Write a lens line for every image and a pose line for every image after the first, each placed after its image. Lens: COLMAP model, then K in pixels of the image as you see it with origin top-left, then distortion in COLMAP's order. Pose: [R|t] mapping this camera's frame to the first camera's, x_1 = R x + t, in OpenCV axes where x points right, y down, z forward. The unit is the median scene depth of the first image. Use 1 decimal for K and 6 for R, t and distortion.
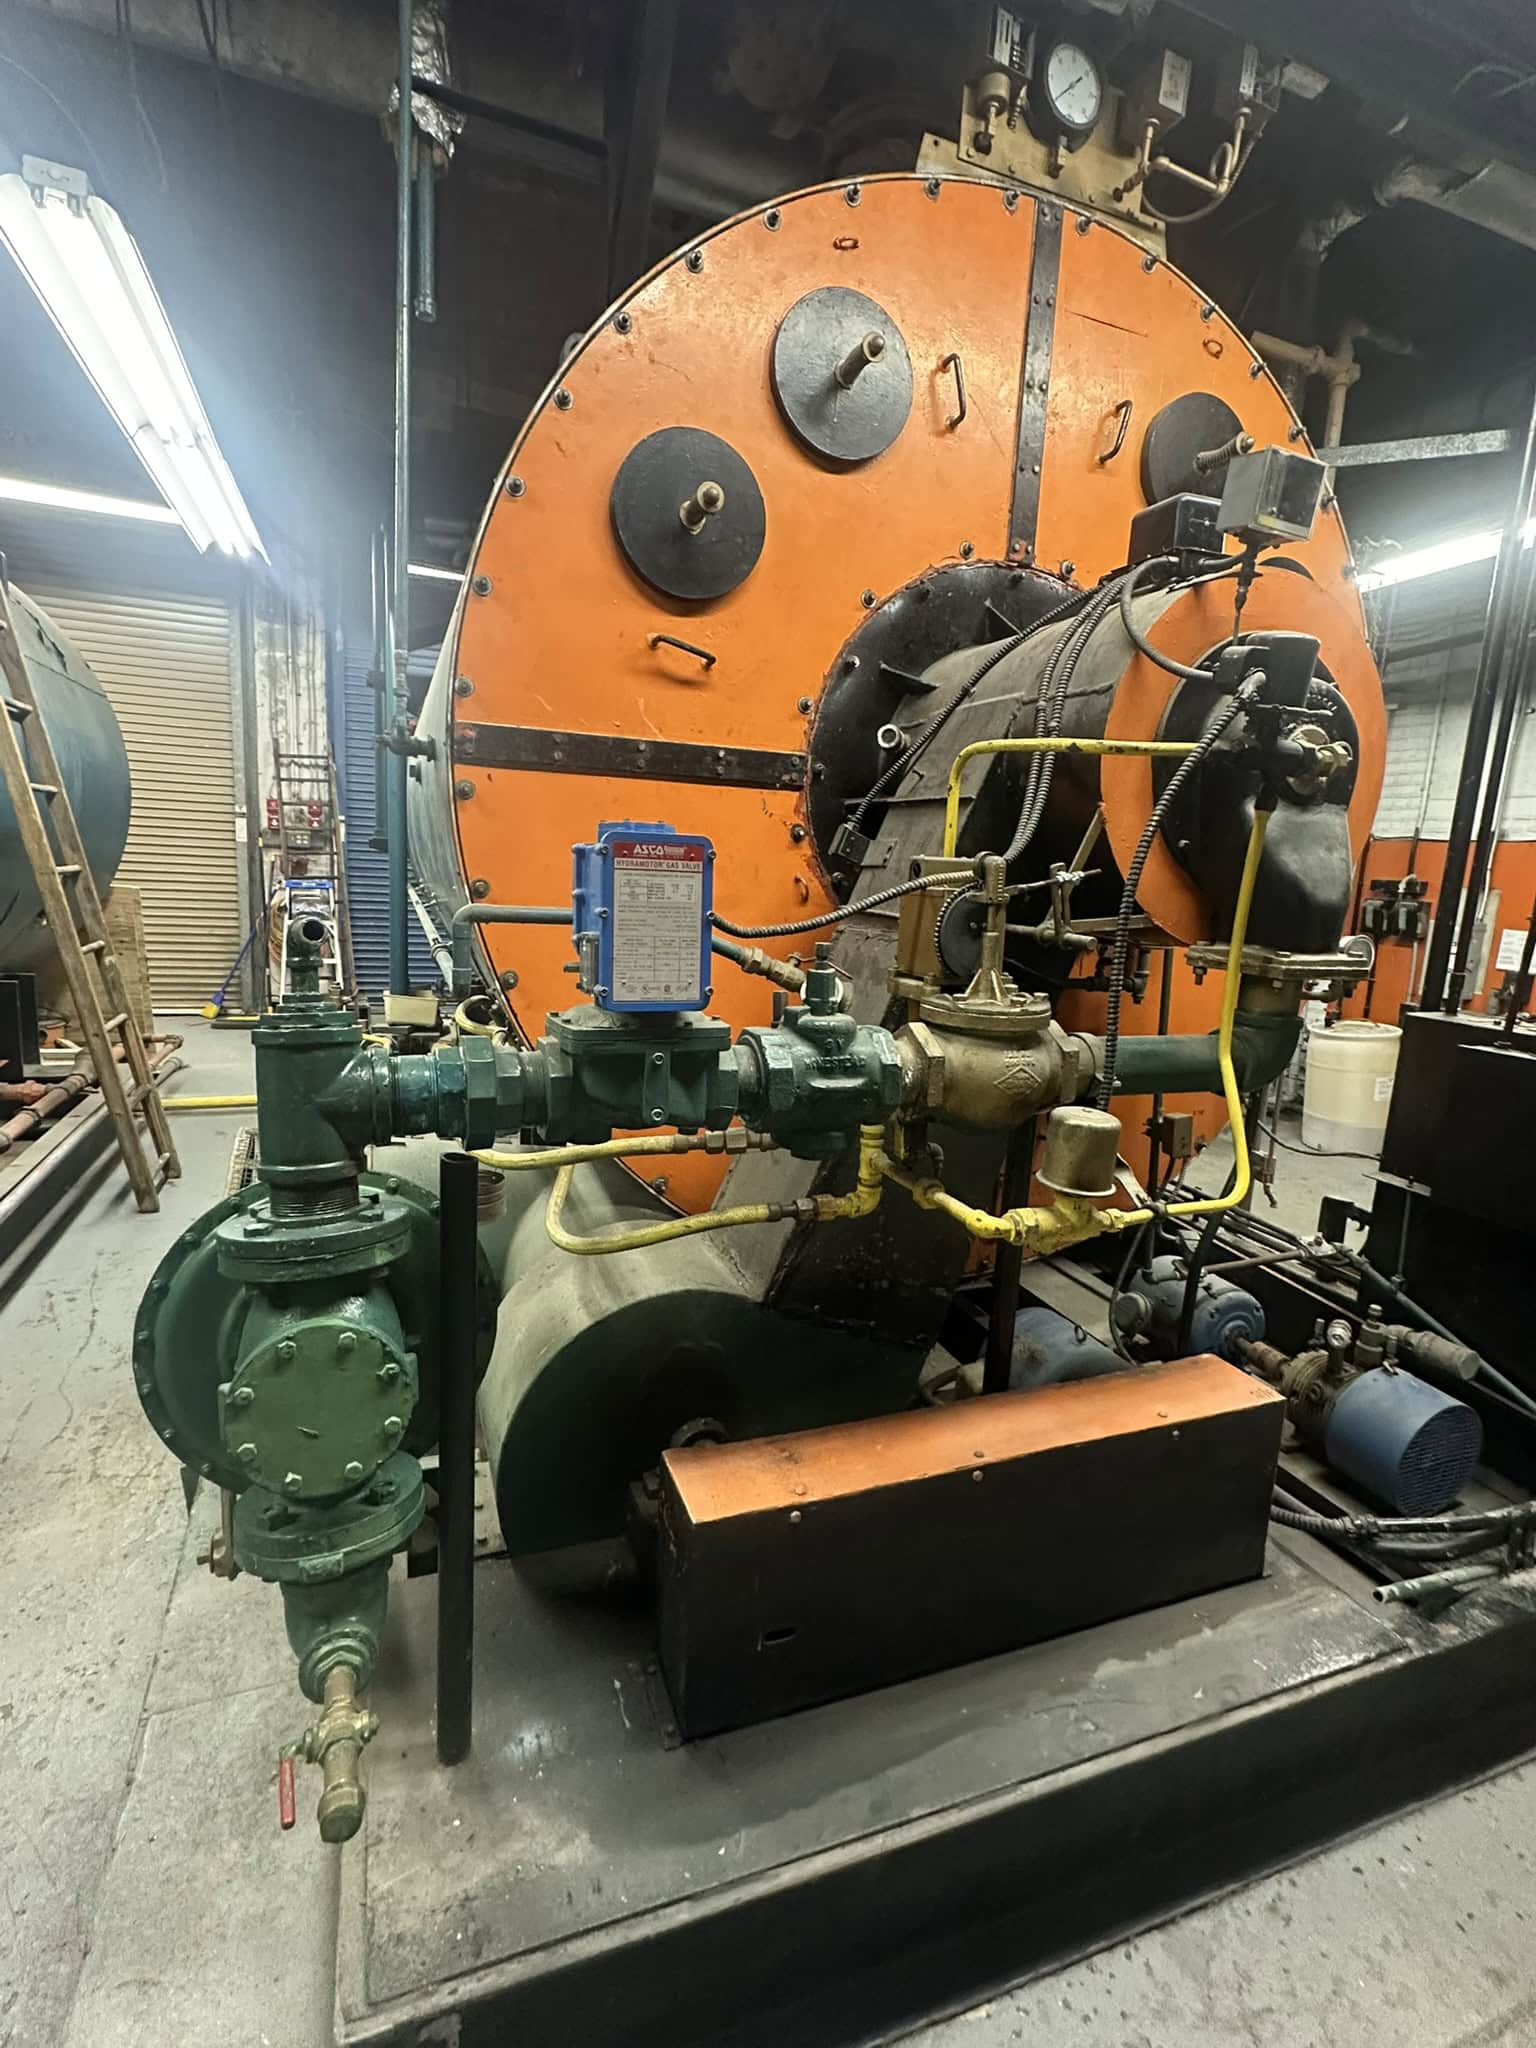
lens RADIAL K [[965.2, 0, 762.7], [0, 965.2, 1025.7], [0, 0, 1]] dist [0.000100, -0.000421]
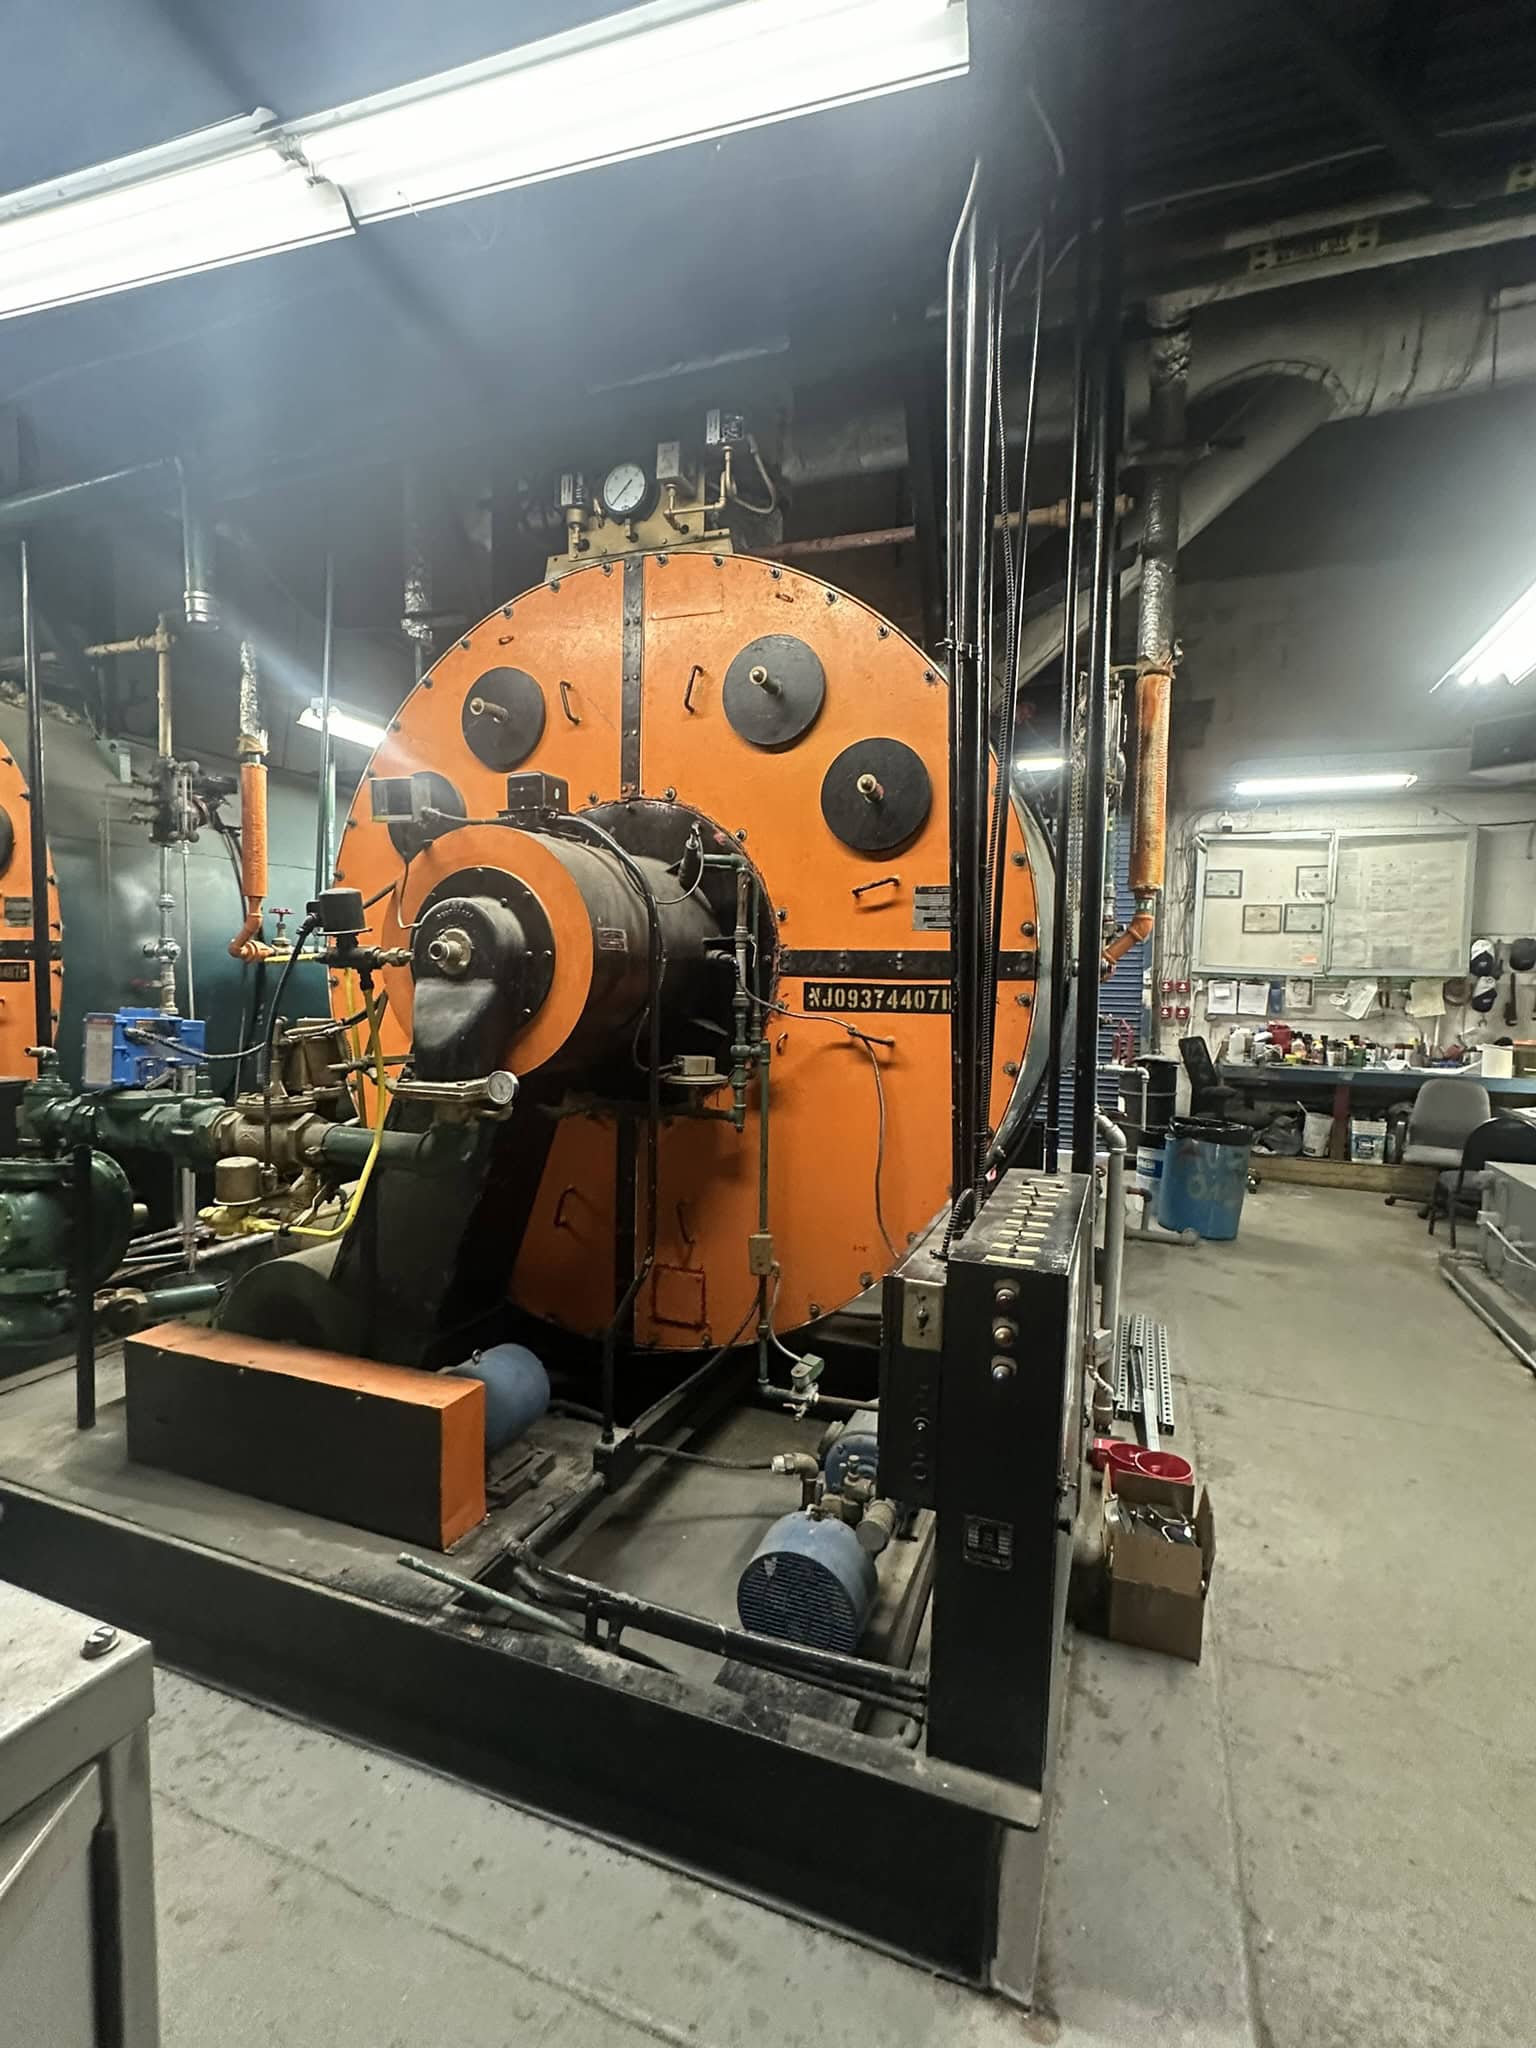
lens RADIAL K [[965.2, 0, 762.7], [0, 965.2, 1025.7], [0, 0, 1]] dist [0.000100, -0.000421]
pose [[0.740046, -0.004081, -0.672544, 0.556179], [-0.091447, 0.990084, -0.106634, -0.013362], [0.666310, 0.140417, 0.732335, 0.071223]]
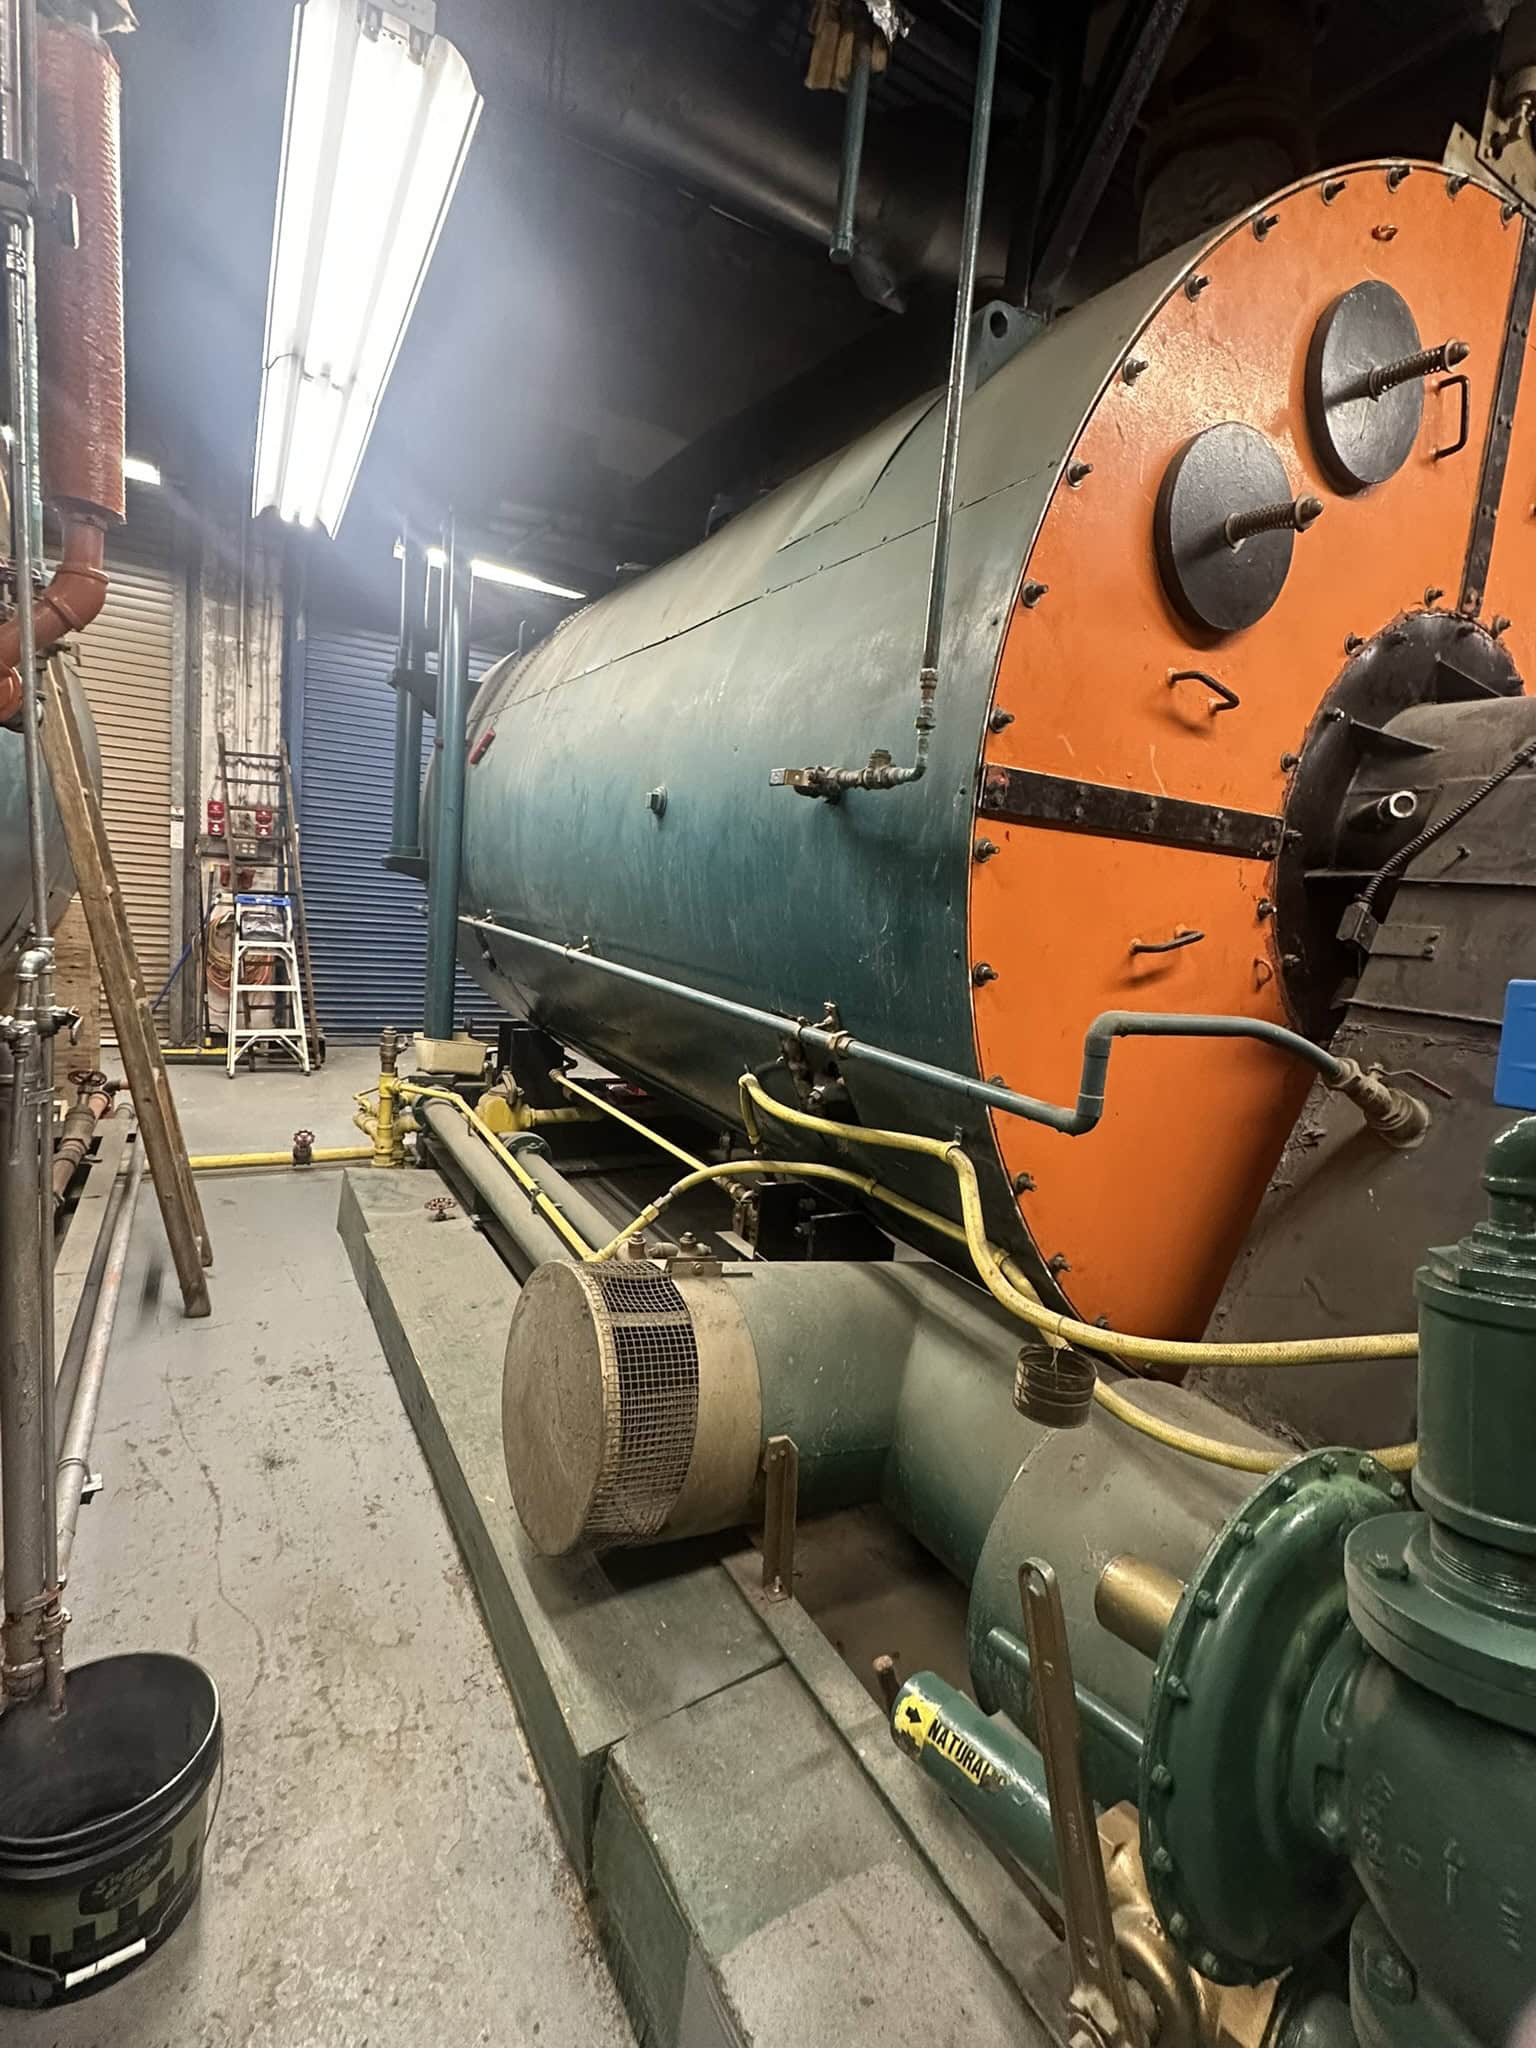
lens RADIAL K [[965.2, 0, 762.7], [0, 965.2, 1025.7], [0, 0, 1]] dist [0.000100, -0.000421]
pose [[0.988816, 0.014727, 0.148414, -0.214983], [-0.012055, 0.999749, -0.018890, -0.030602], [-0.148655, 0.016889, 0.988745, 0.091188]]
